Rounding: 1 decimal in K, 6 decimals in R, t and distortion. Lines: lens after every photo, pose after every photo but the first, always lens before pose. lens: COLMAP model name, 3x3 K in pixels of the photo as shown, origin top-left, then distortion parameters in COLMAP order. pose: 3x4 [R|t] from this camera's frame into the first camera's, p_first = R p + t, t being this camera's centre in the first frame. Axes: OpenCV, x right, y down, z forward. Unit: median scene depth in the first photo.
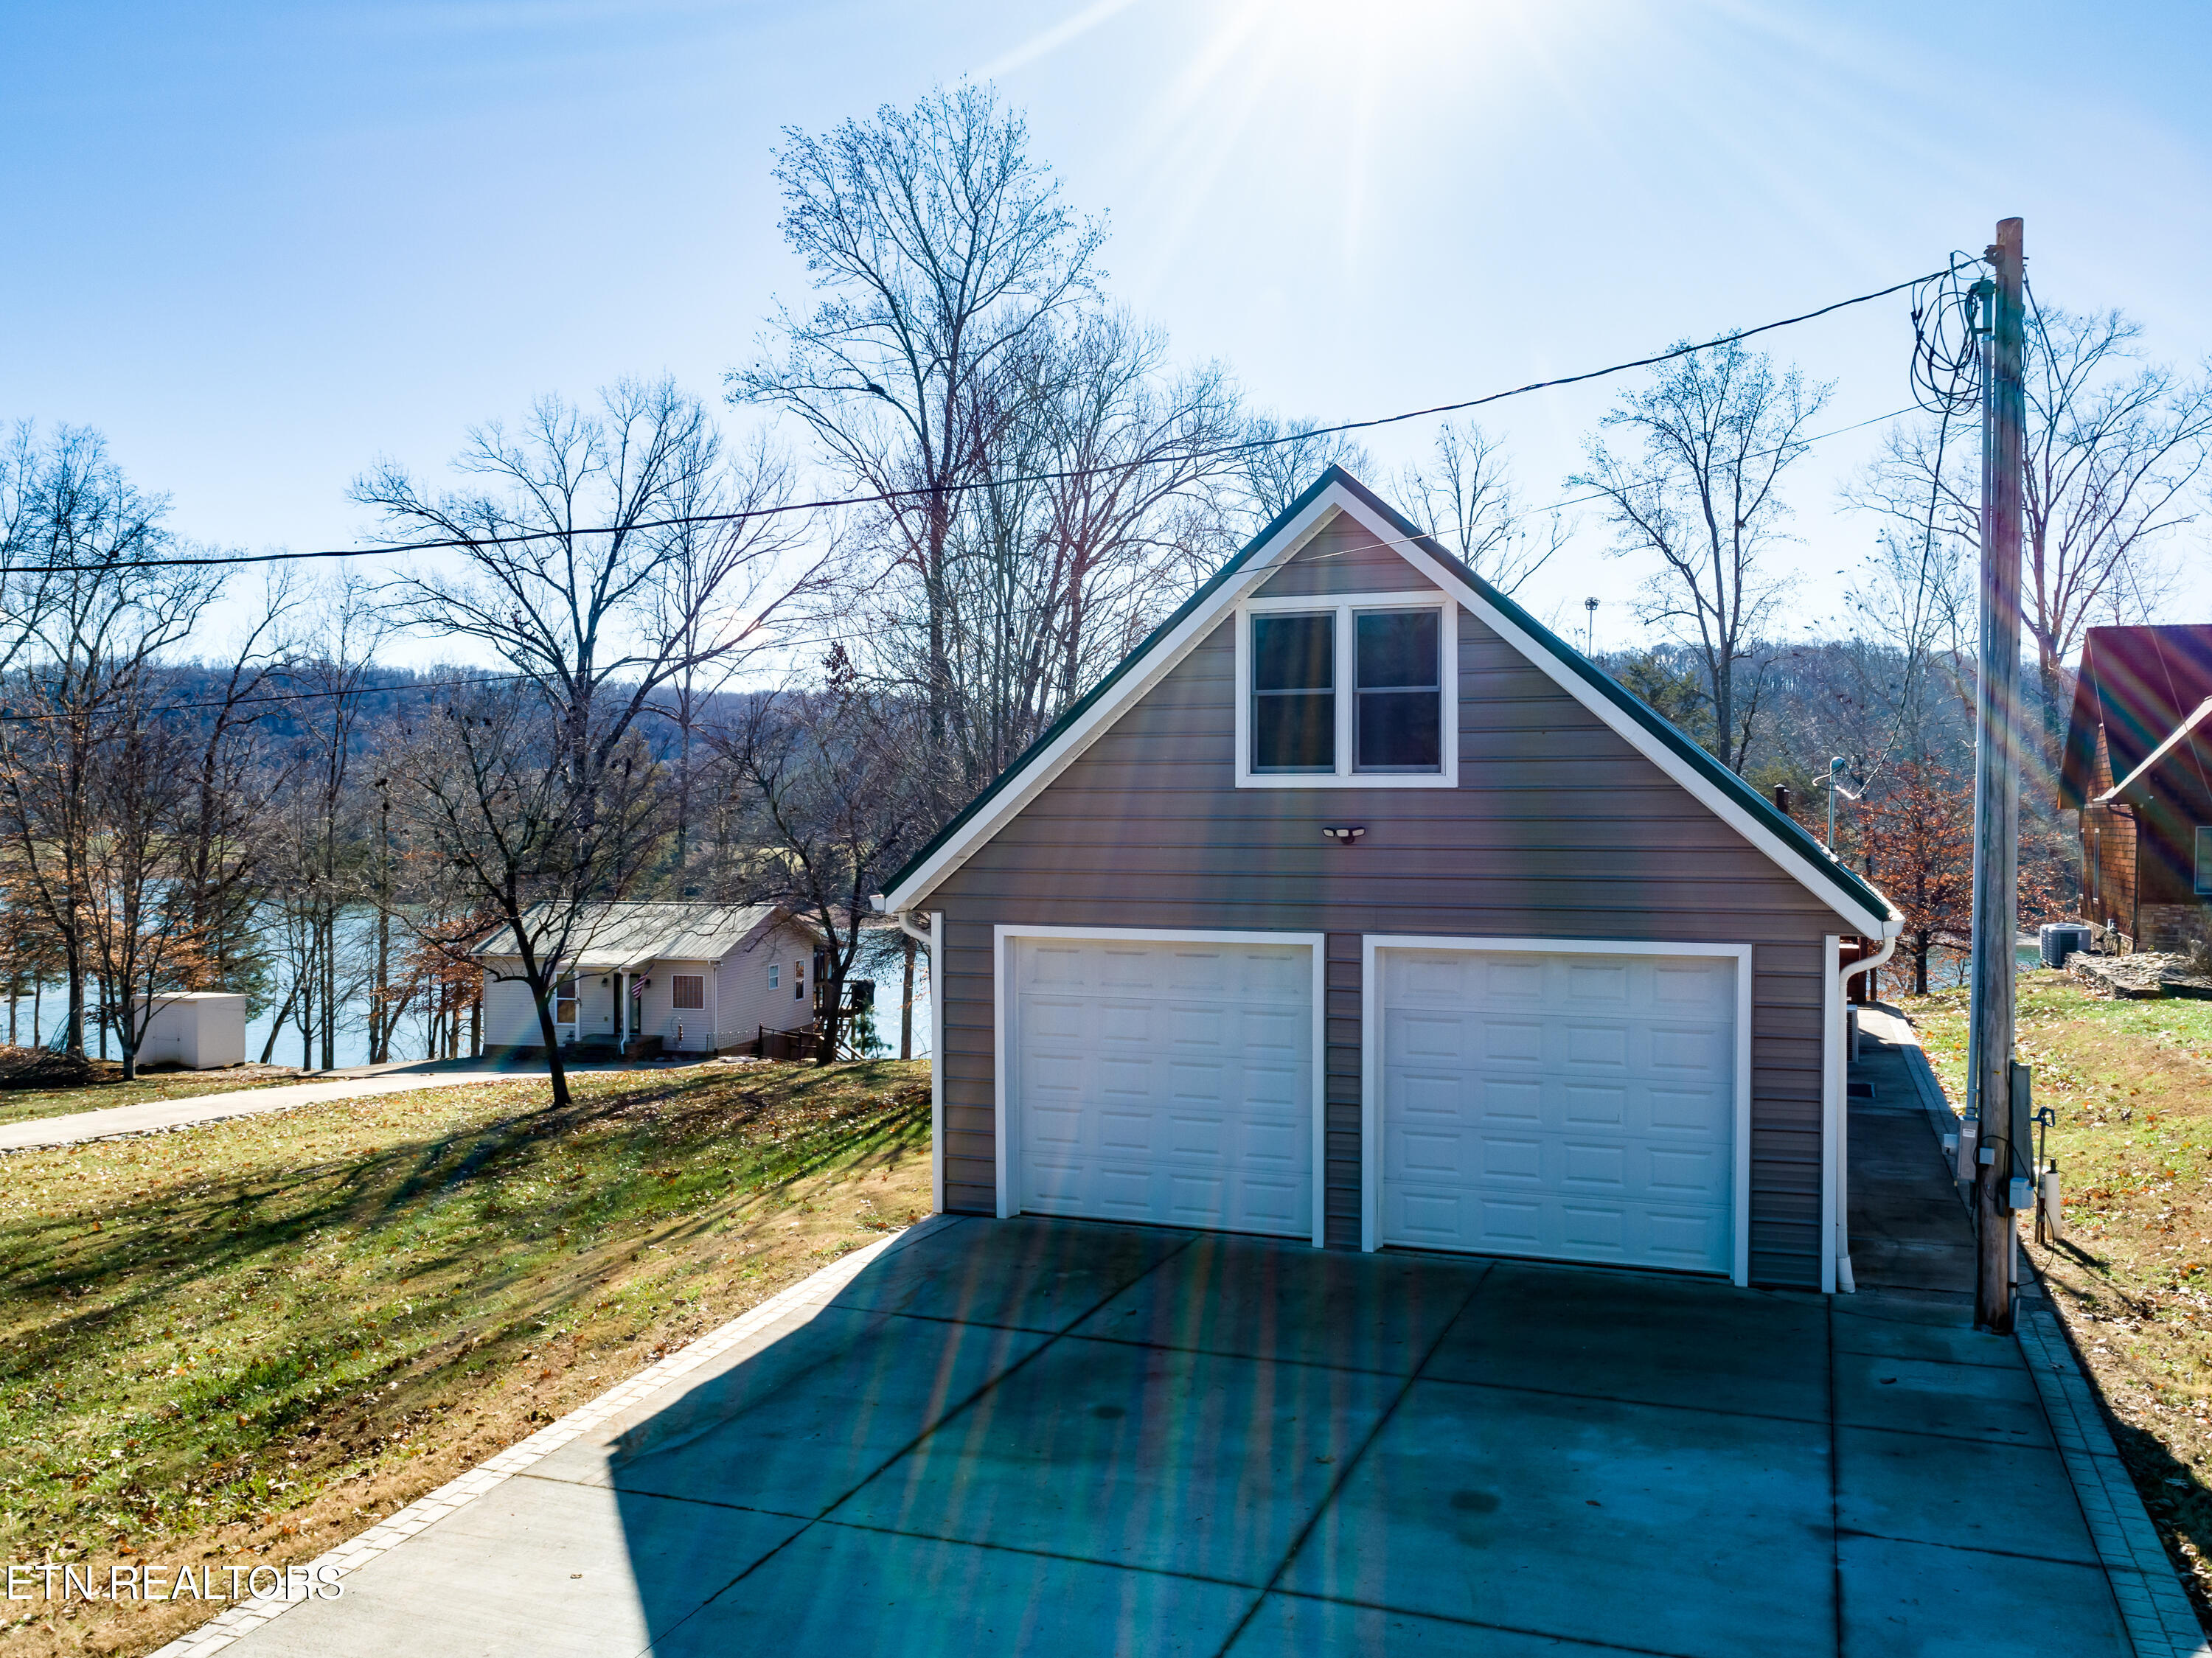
lens RADIAL K [[1746.3, 0, 1163.8], [0, 1746.3, 834.8], [0, 0, 1]] dist [-0.017091, 0.006542]
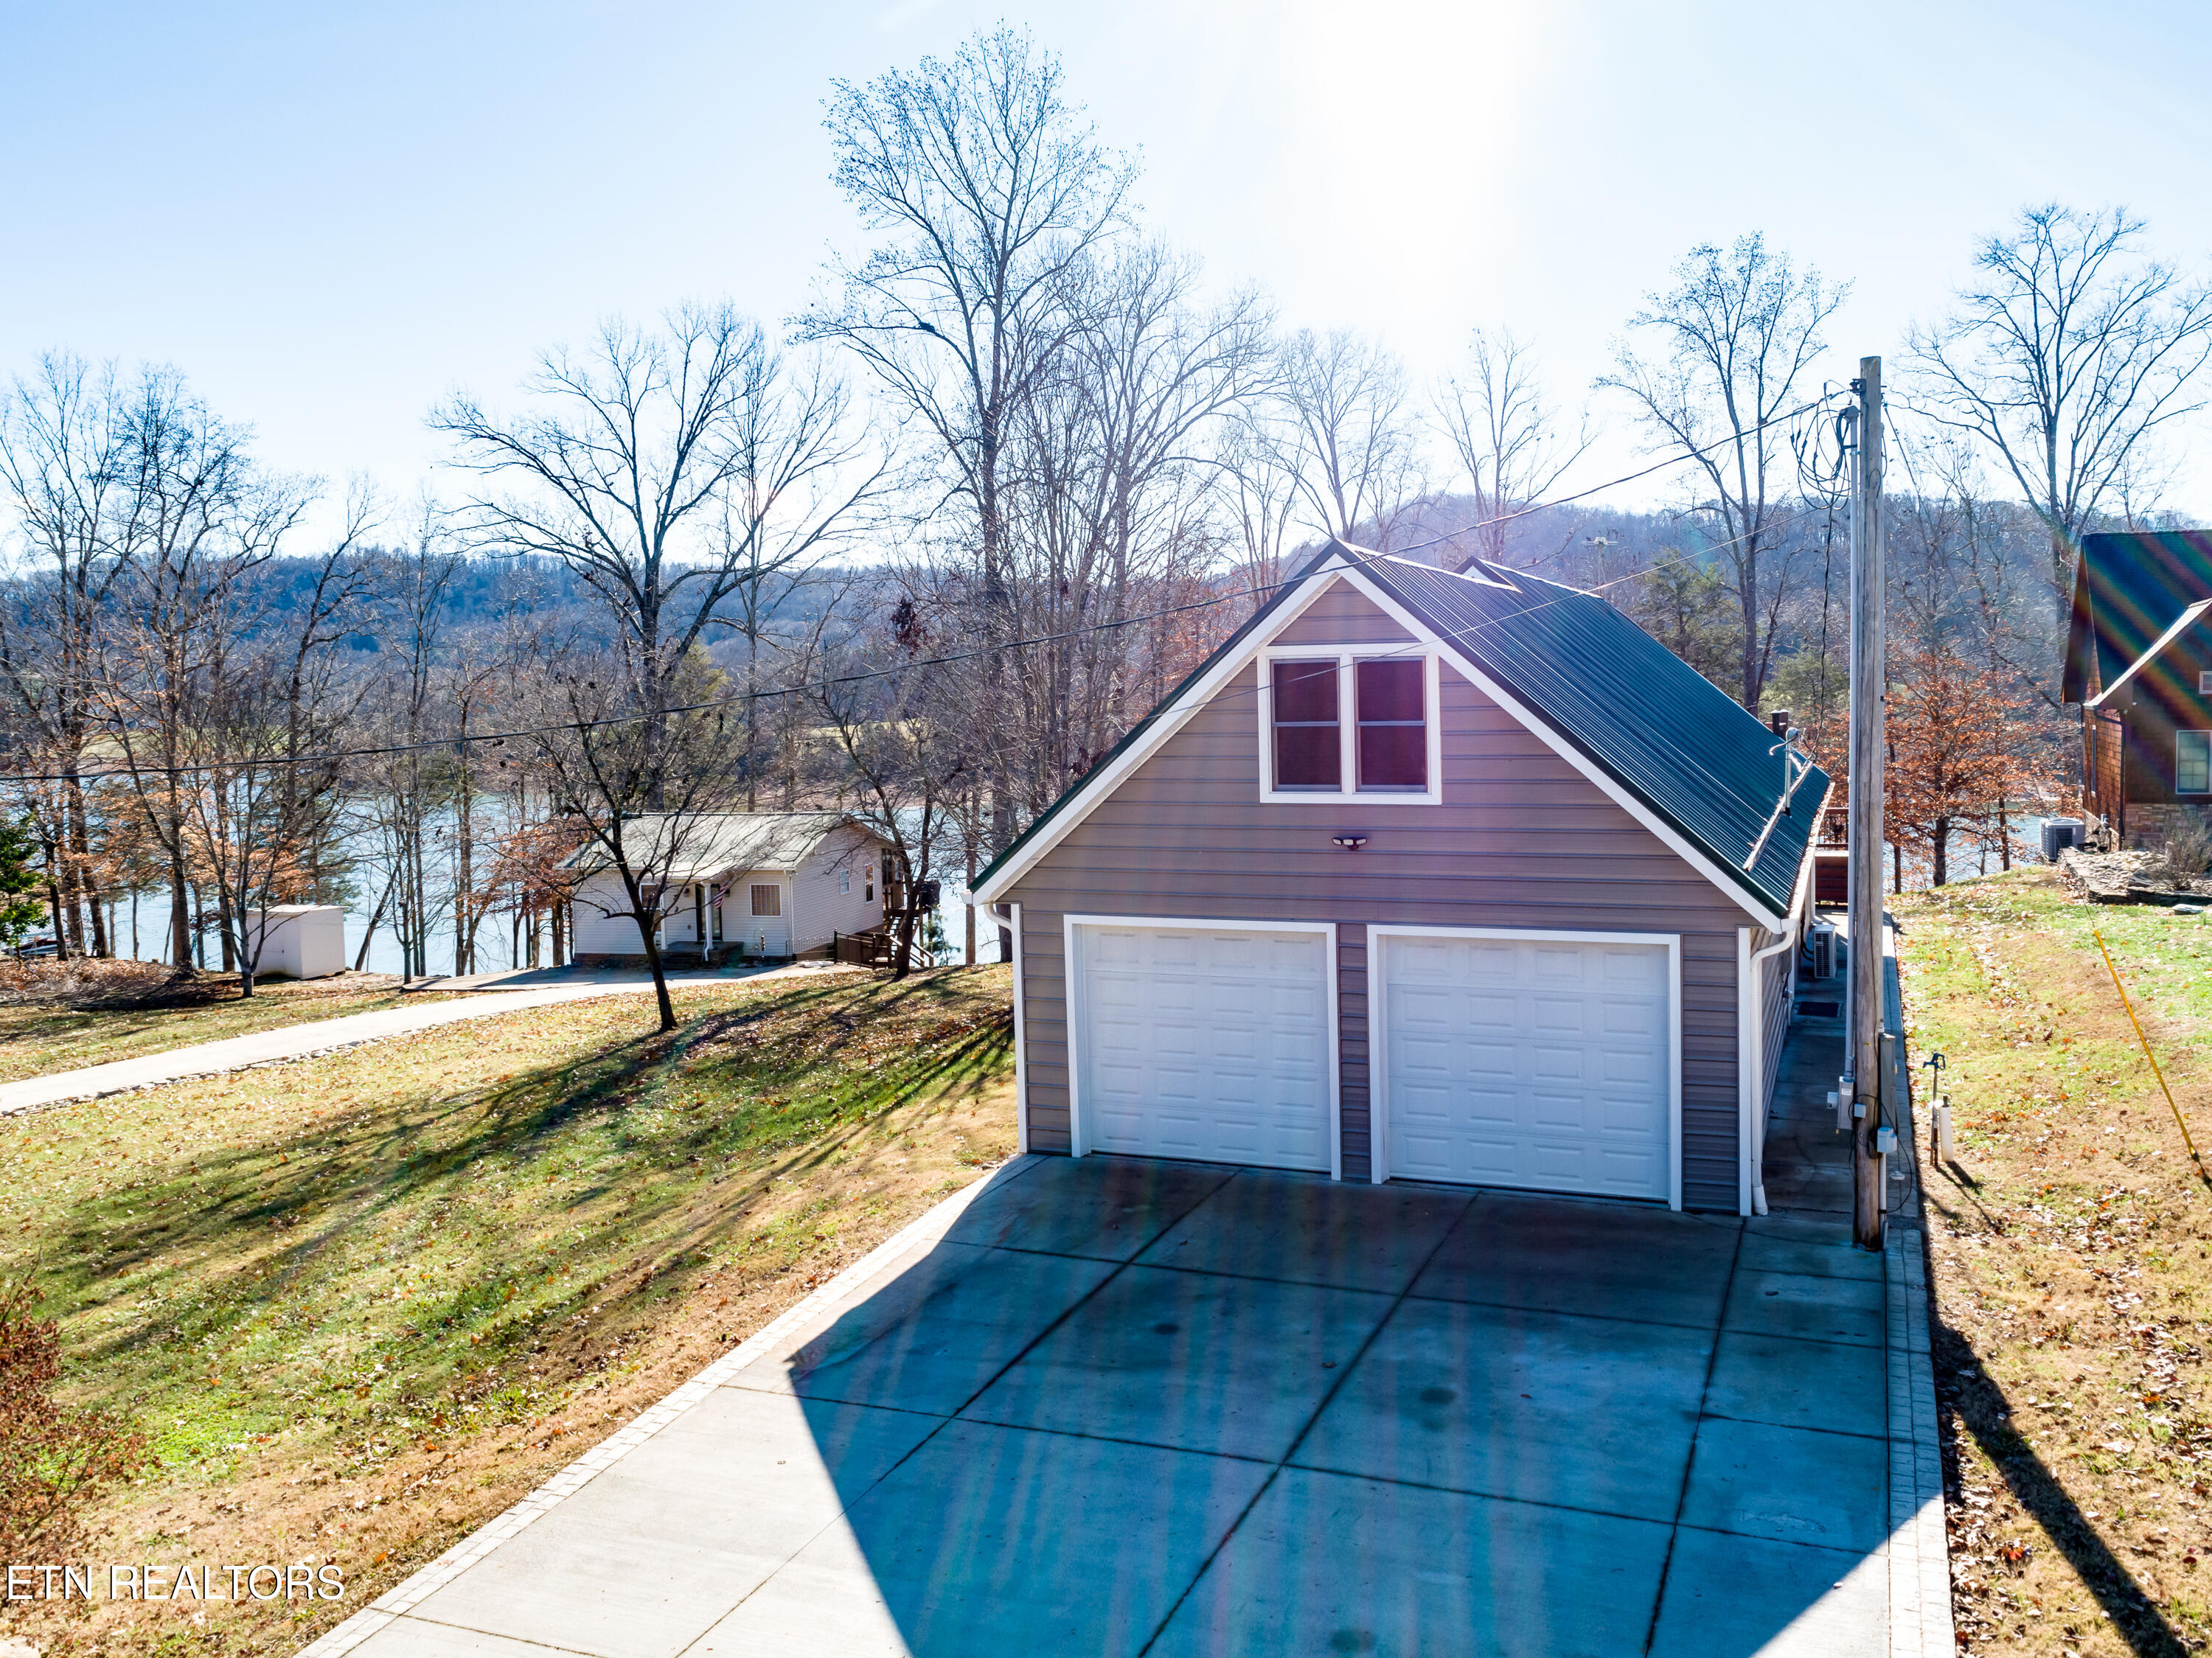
lens RADIAL K [[1724.5, 0, 1181.0], [0, 1724.5, 753.1], [0, 0, 1]] dist [-0.013430, 0.004437]
pose [[0.999510, -0.024109, -0.019944, 0.006749], [0.024579, 0.999417, 0.023684, -0.056441], [0.019361, -0.024163, 0.999521, -0.120866]]
